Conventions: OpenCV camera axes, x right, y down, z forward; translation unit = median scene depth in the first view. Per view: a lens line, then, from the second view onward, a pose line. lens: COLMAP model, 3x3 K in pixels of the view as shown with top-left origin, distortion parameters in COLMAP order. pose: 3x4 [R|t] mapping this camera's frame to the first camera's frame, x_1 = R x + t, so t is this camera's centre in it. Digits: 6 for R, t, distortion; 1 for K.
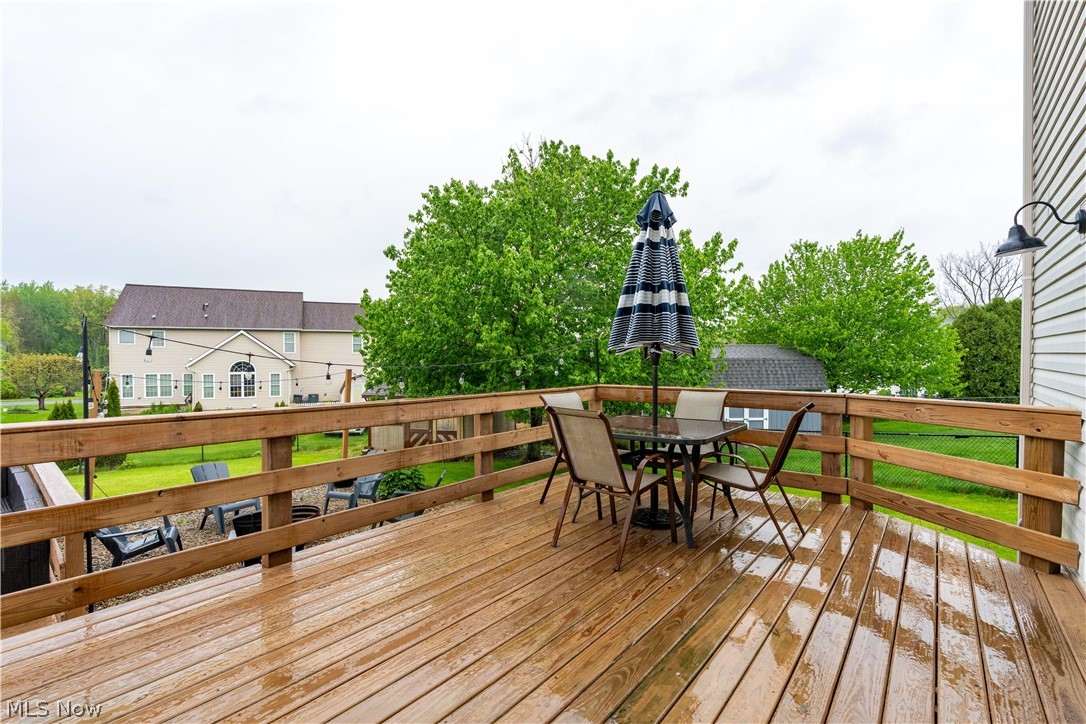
lens RADIAL K [[492.9, 0, 546.3], [0, 492.9, 362.6], [0, 0, 1]] dist [-0.002712, 0.000969]
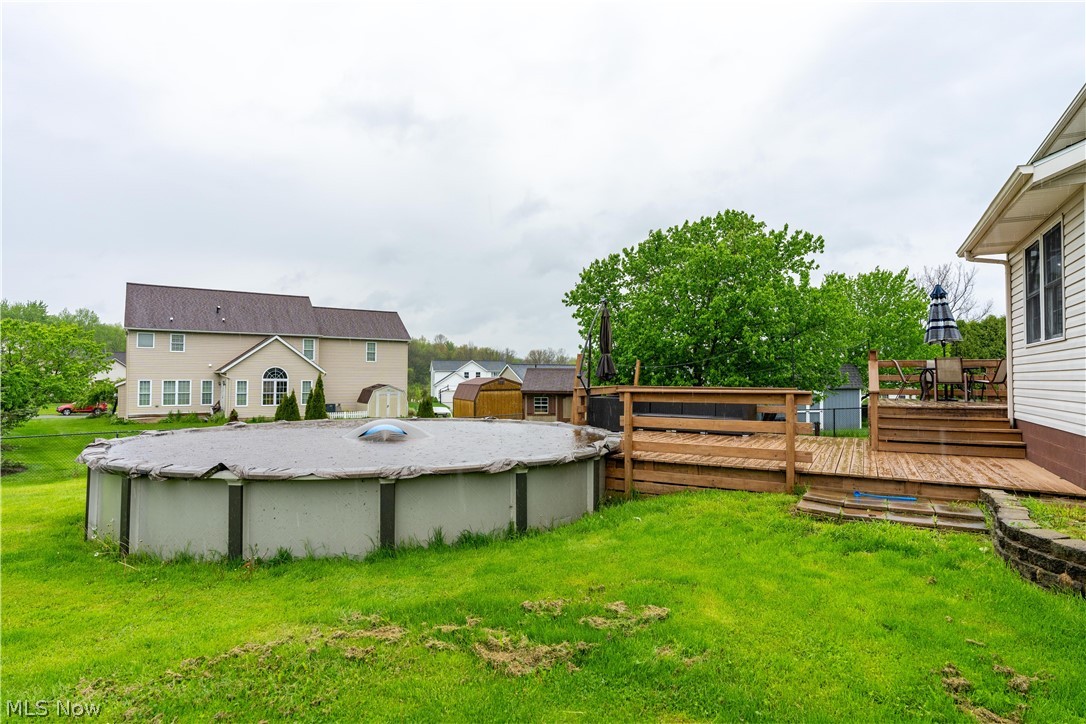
lens RADIAL K [[583.8, 0, 546.1], [0, 583.8, 363.7], [0, 0, 1]] dist [-0.002491, 0.000459]
pose [[0.985979, 0.010758, 0.166524, -0.468558], [-0.005282, 0.999432, -0.033295, 0.040979], [-0.166787, 0.031949, 0.985475, -0.348885]]
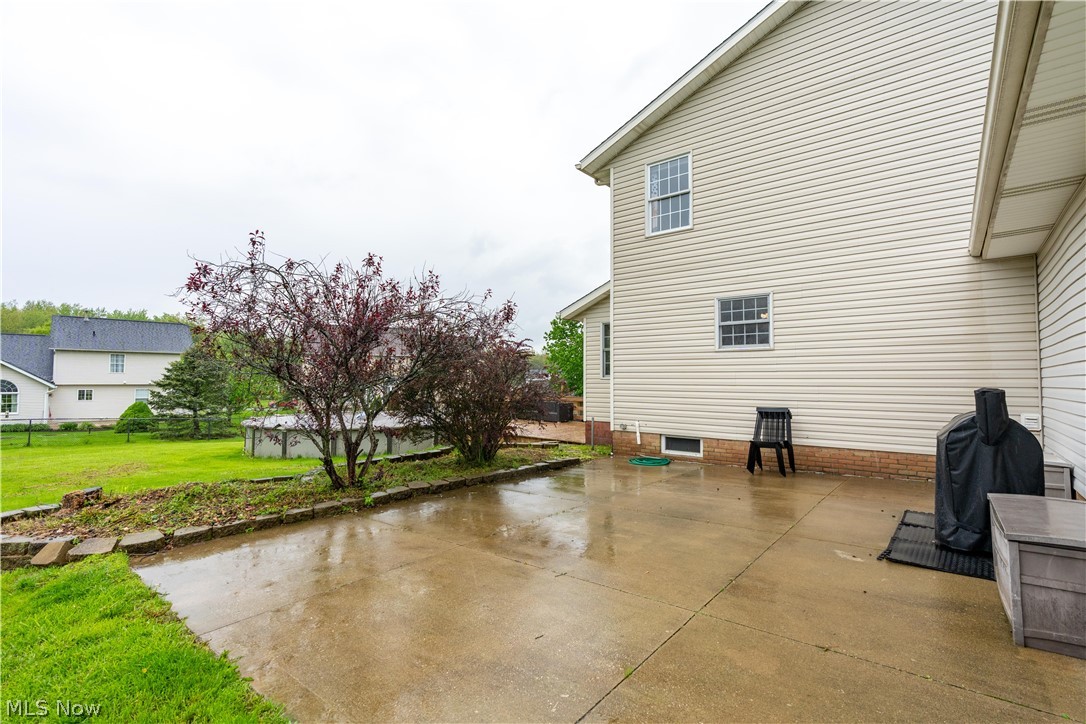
lens RADIAL K [[492.9, 0, 546.3], [0, 492.9, 362.6], [0, 0, 1]] dist [-0.002712, 0.000969]
pose [[0.999494, 0.006867, -0.031044, -0.194818], [-0.008293, 0.998905, -0.046037, 0.024141], [0.030694, 0.046271, 0.998457, -0.706890]]
